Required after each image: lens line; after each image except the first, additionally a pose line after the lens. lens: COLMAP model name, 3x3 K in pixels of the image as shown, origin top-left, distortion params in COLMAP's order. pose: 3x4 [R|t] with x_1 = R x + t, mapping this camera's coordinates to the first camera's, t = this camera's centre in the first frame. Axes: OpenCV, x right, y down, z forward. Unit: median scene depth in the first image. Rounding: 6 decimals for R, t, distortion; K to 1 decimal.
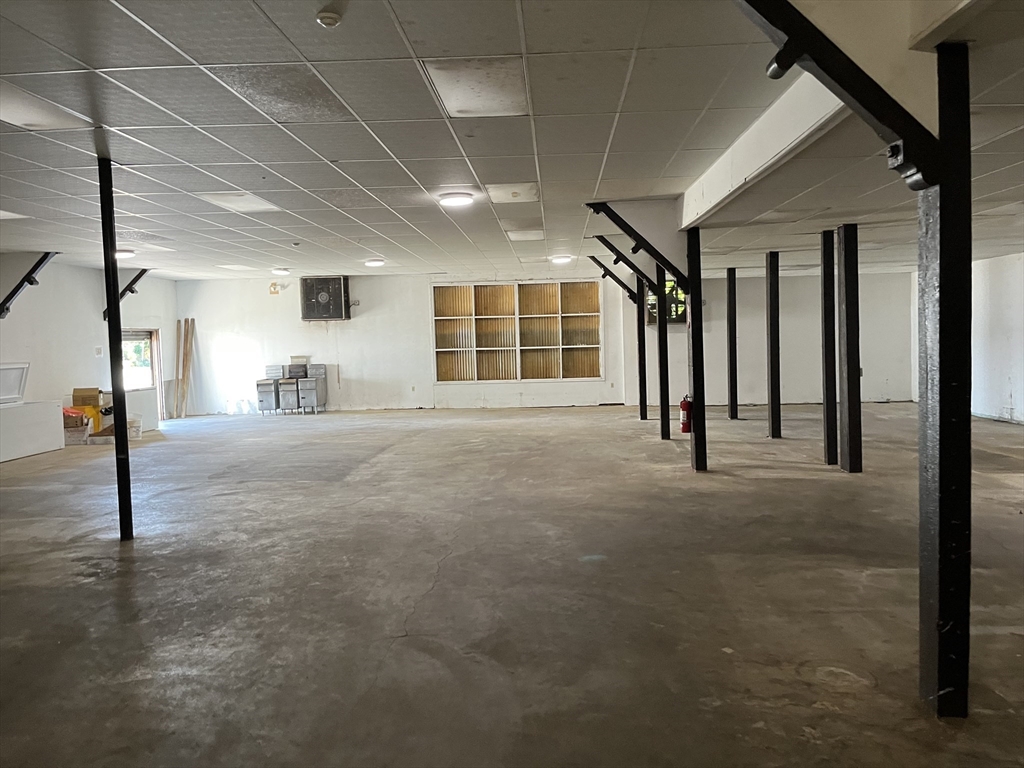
lens RADIAL K [[776.9, 0, 515.7], [0, 776.9, 380.6], [0, 0, 1]] dist [0.041924, -0.064762]
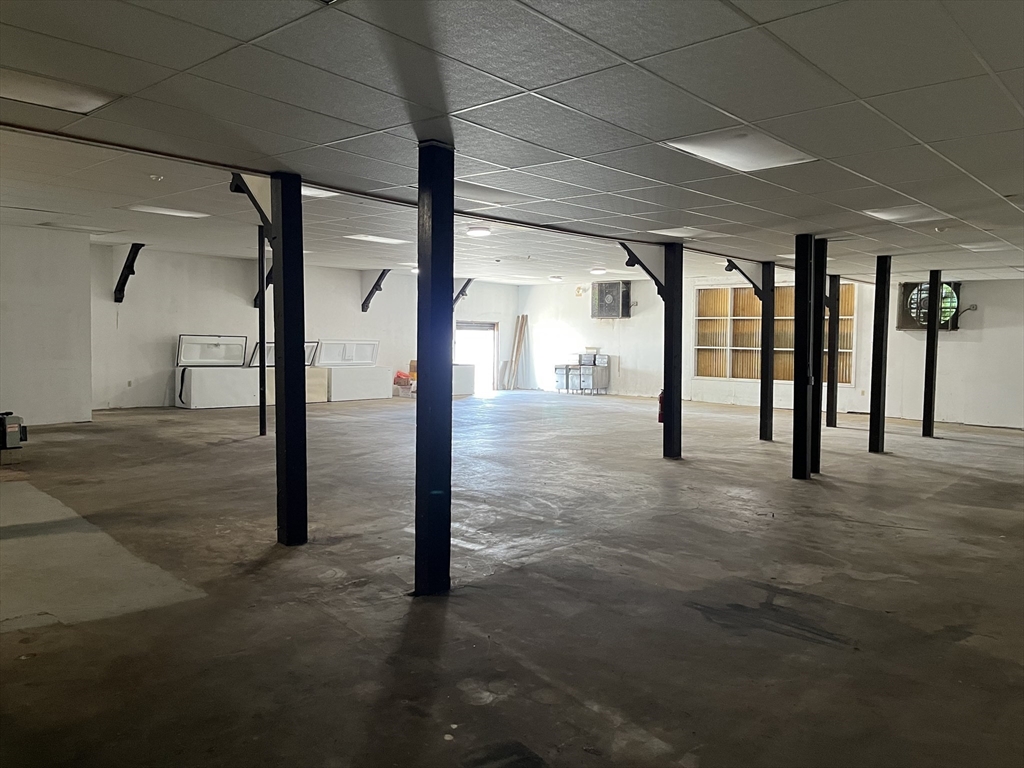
lens RADIAL K [[776.9, 0, 508.9], [0, 776.9, 381.3], [0, 0, 1]] dist [0.041924, -0.064762]
pose [[0.766299, 0.074684, -0.638129, 0.404117], [-0.071684, 0.996958, 0.030598, -0.006484], [0.638473, 0.022297, 0.769322, -0.011175]]
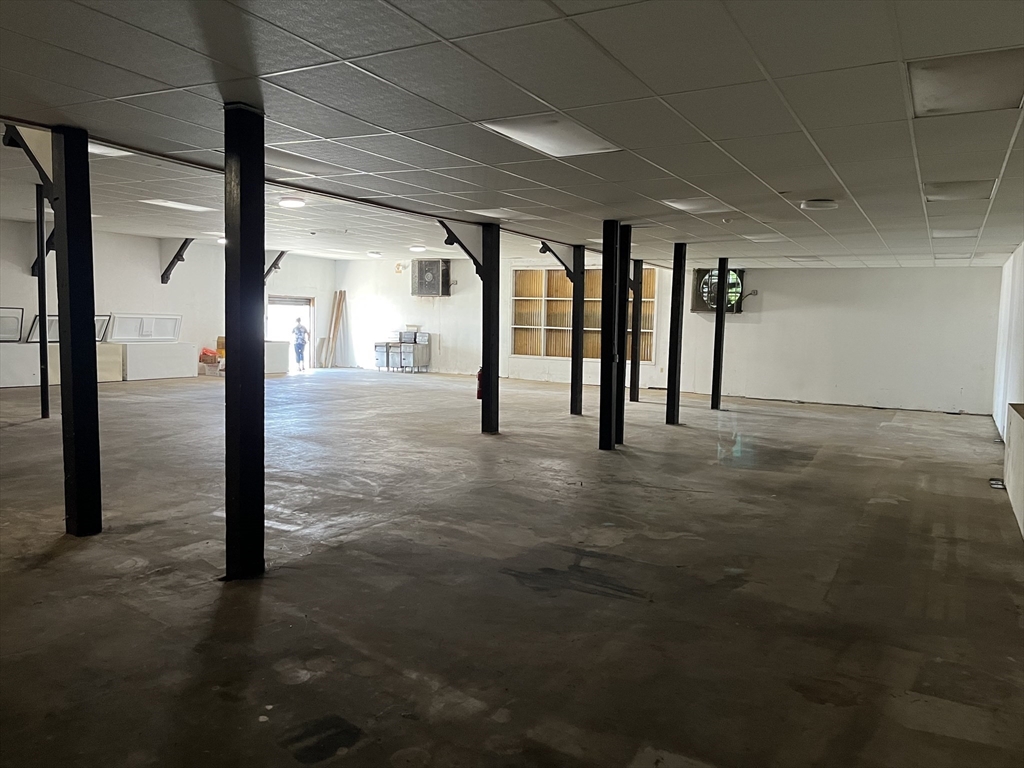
lens RADIAL K [[776.9, 0, 514.3], [0, 776.9, 386.8], [0, 0, 1]] dist [0.041924, -0.064762]
pose [[0.894257, 0.090482, -0.438312, 0.406785], [-0.077383, 0.995860, 0.047699, -0.005977], [0.440813, -0.008737, 0.897557, -0.013482]]
